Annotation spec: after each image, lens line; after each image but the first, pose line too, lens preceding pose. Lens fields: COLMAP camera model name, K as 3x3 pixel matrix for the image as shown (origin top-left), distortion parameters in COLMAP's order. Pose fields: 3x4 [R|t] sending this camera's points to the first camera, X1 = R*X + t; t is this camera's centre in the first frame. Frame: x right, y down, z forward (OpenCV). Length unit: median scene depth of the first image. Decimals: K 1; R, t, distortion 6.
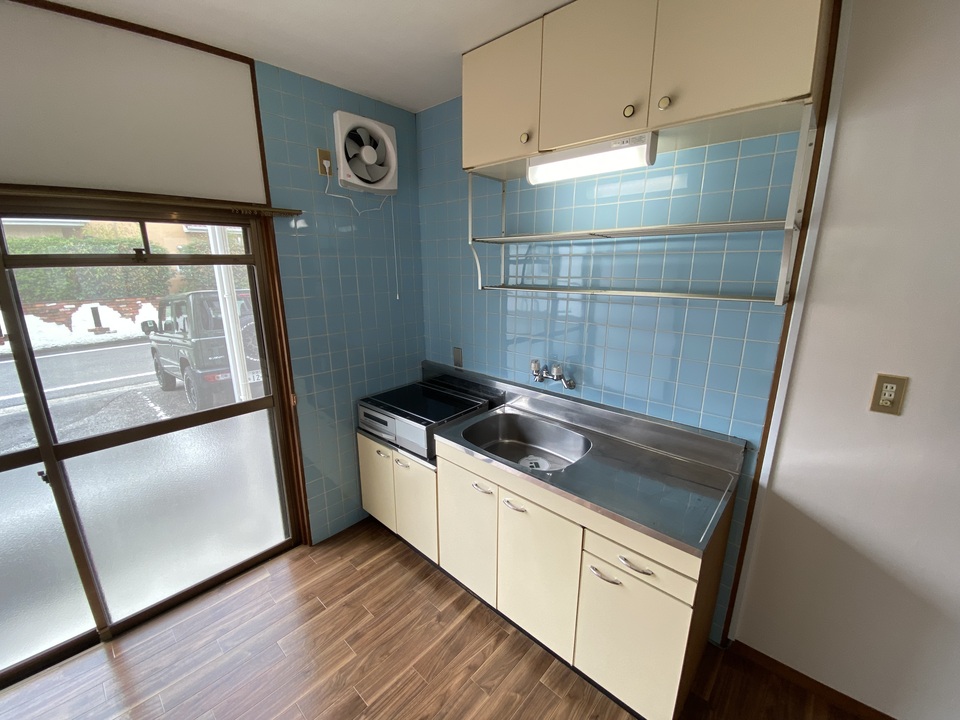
lens RADIAL K [[388.9, 0, 479.3], [0, 388.9, 361.0], [0, 0, 1]] dist [0.014873, -0.016214]
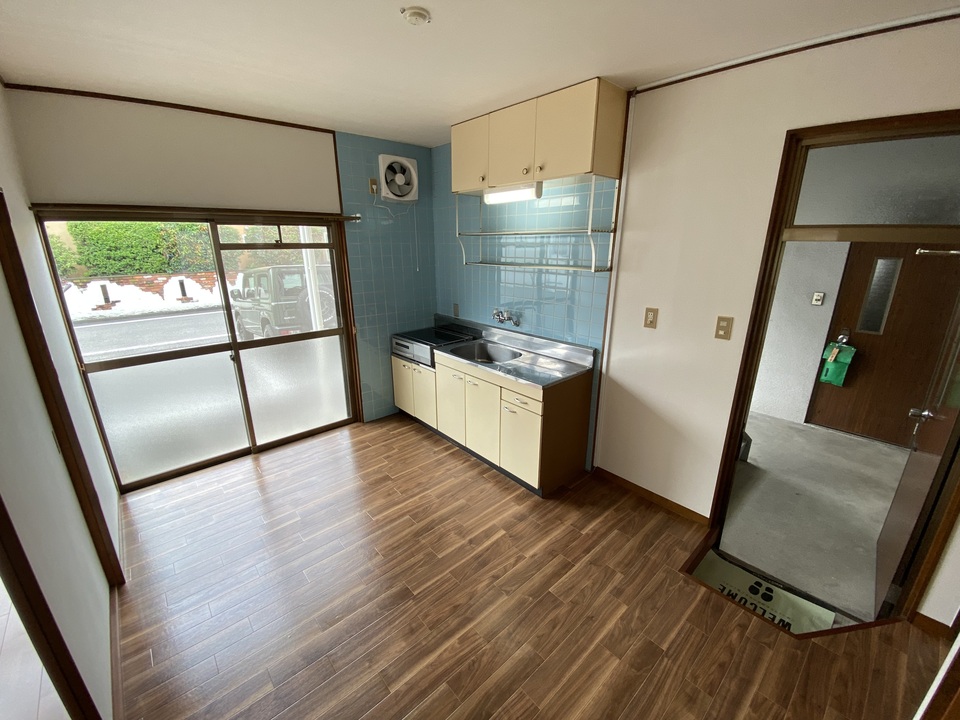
lens RADIAL K [[388.9, 0, 479.5], [0, 388.9, 361.3], [0, 0, 1]] dist [0.014873, -0.016214]
pose [[0.994832, 0.030152, -0.096956, 0.234712], [-0.024929, 0.998195, 0.054640, 0.131825], [0.098428, -0.051940, 0.993788, -0.639733]]
